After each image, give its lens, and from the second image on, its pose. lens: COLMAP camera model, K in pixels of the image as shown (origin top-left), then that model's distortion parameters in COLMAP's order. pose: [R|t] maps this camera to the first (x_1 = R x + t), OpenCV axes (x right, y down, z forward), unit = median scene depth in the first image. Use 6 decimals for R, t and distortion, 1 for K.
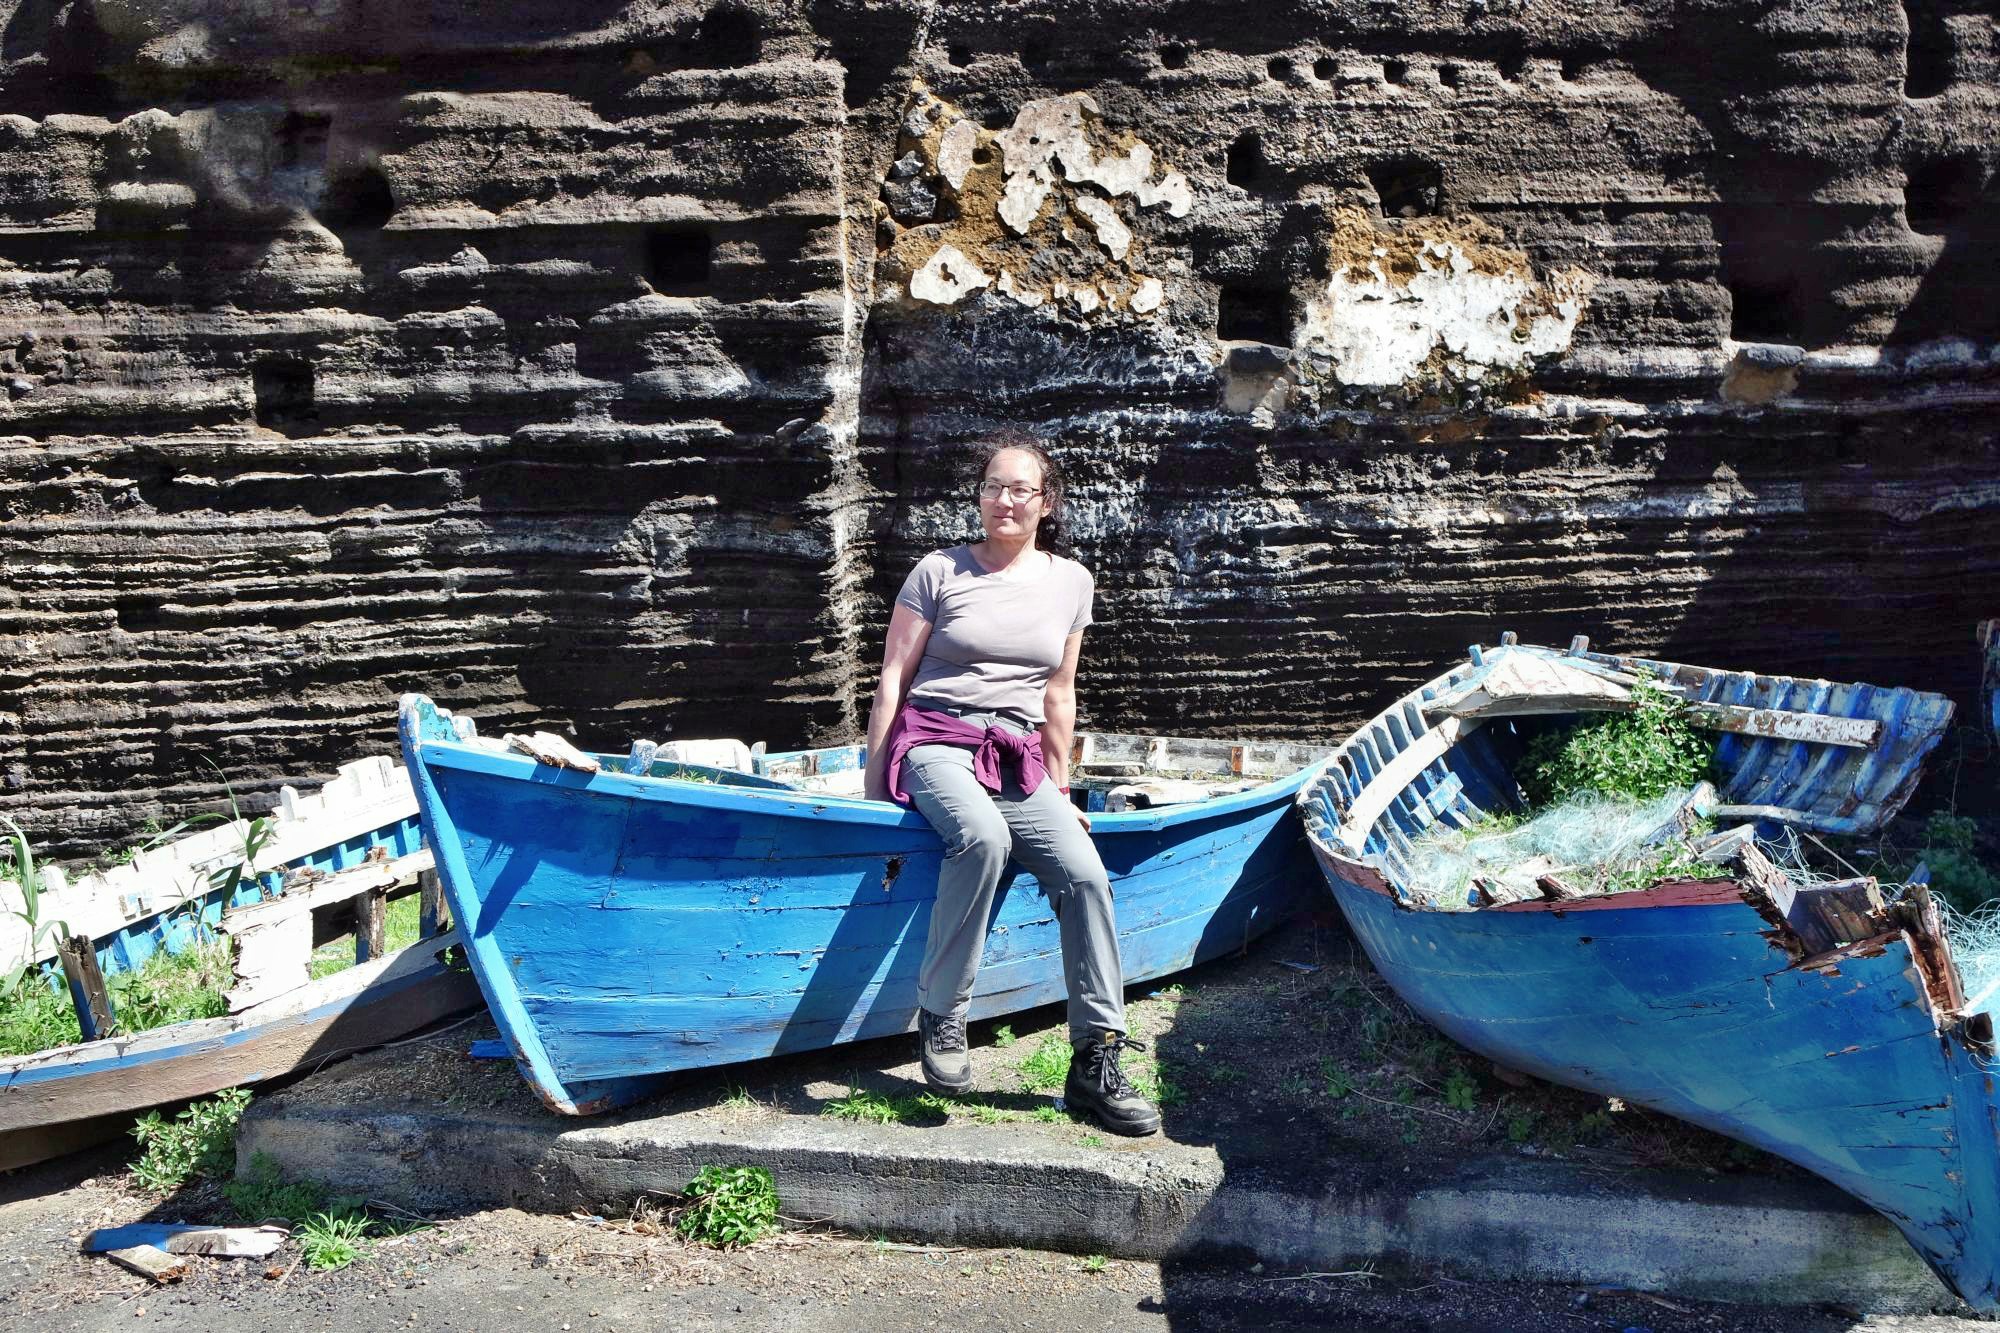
lens RADIAL K [[2045.0, 0, 999.7], [0, 2045.0, 680.9], [0, 0, 1]] dist [-0.016740, 0.000000]
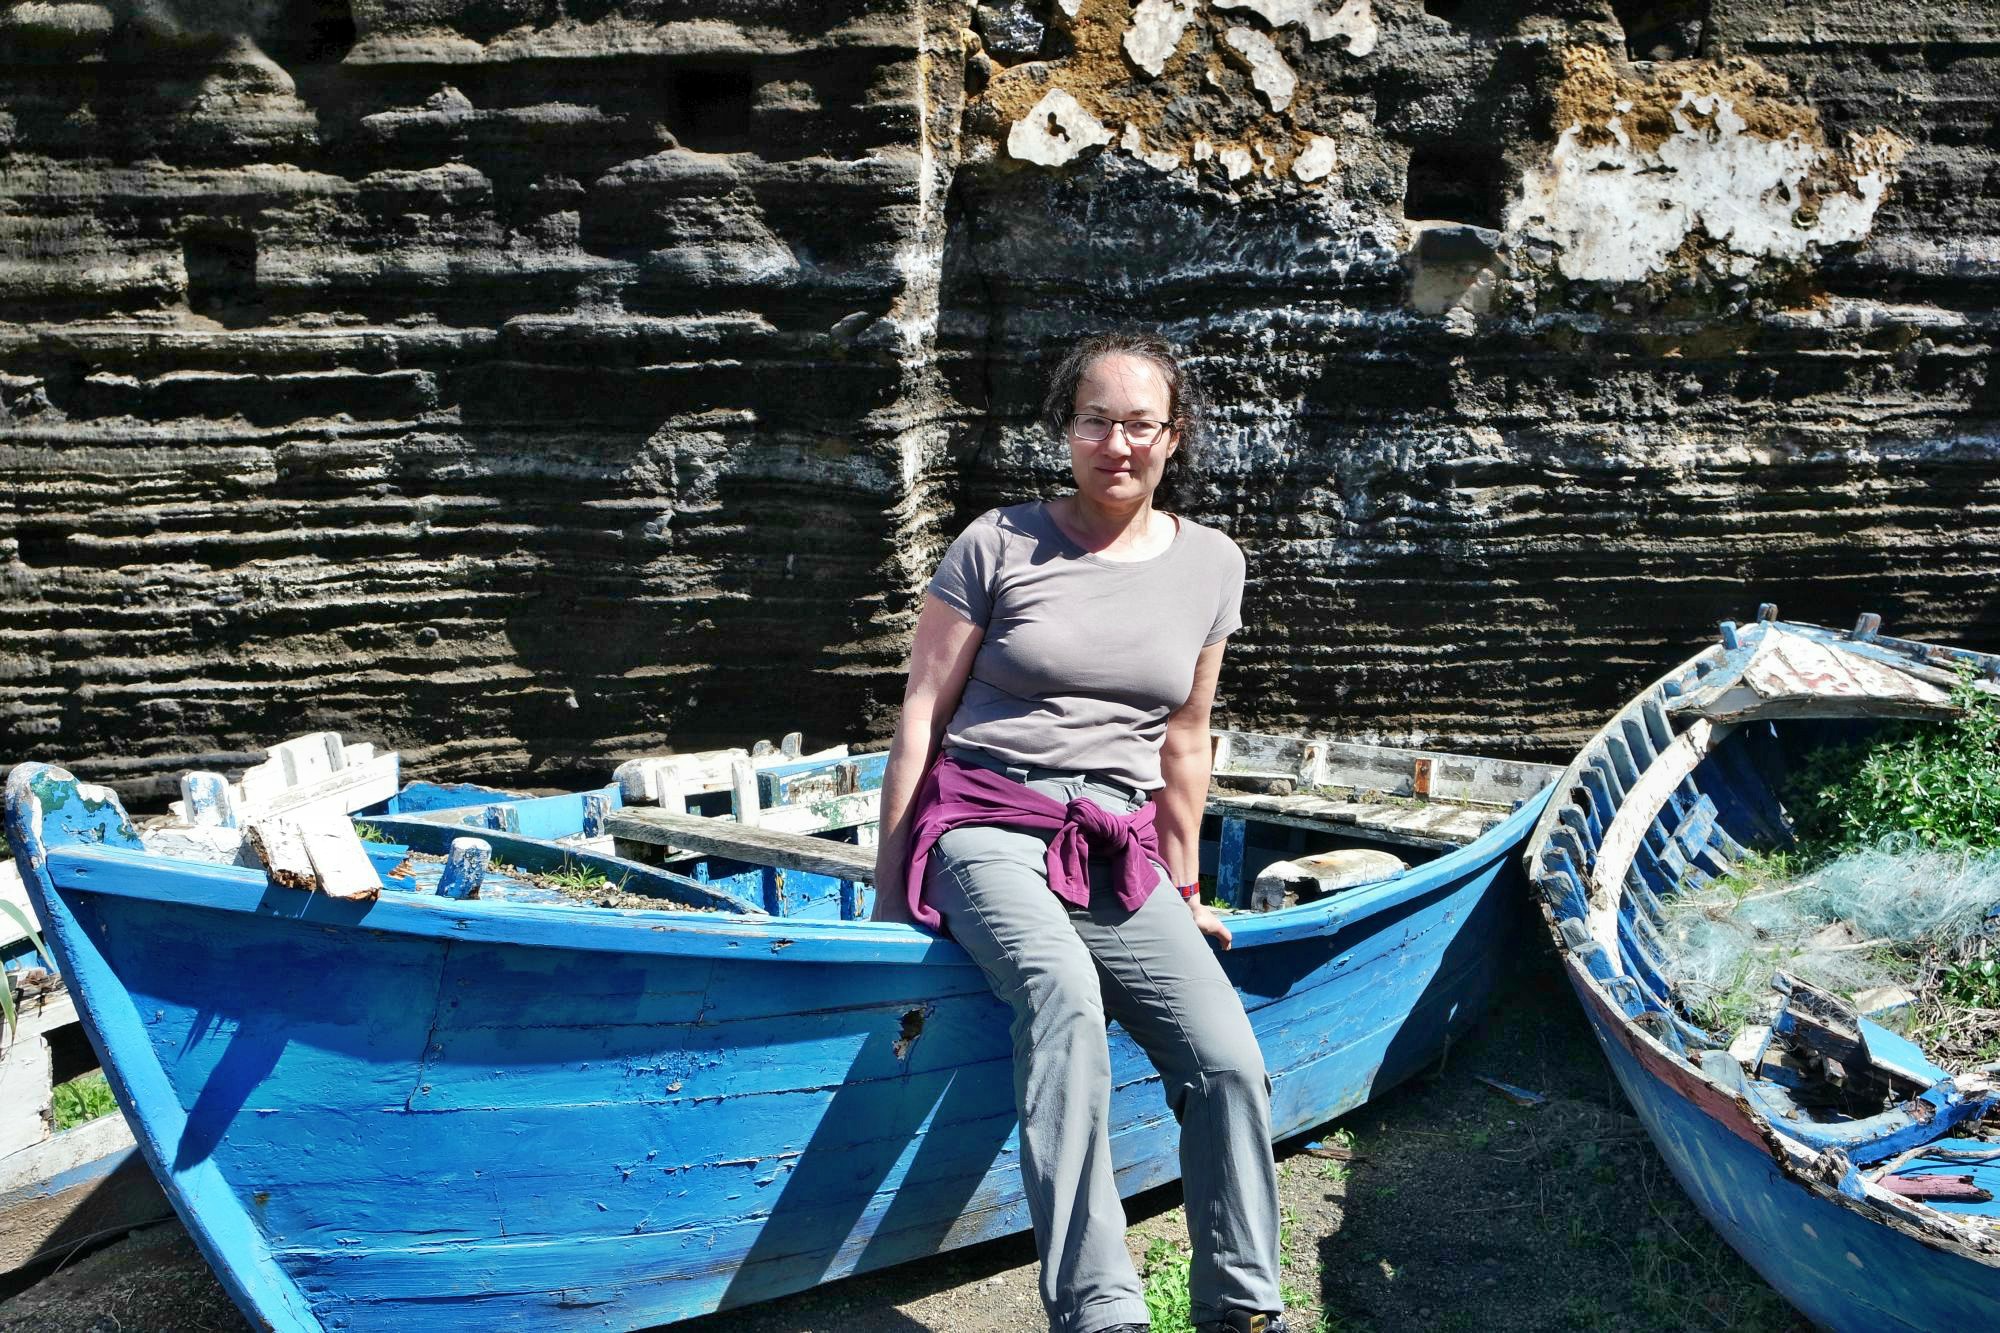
lens RADIAL K [[2045.0, 0, 995.5], [0, 2045.0, 691.0], [0, 0, 1]] dist [-0.016740, 0.000000]
pose [[0.997742, 0.026346, -0.061786, 0.004839], [-0.023451, 0.998614, 0.047121, -0.021908], [0.062942, -0.045565, 0.996976, 0.217556]]
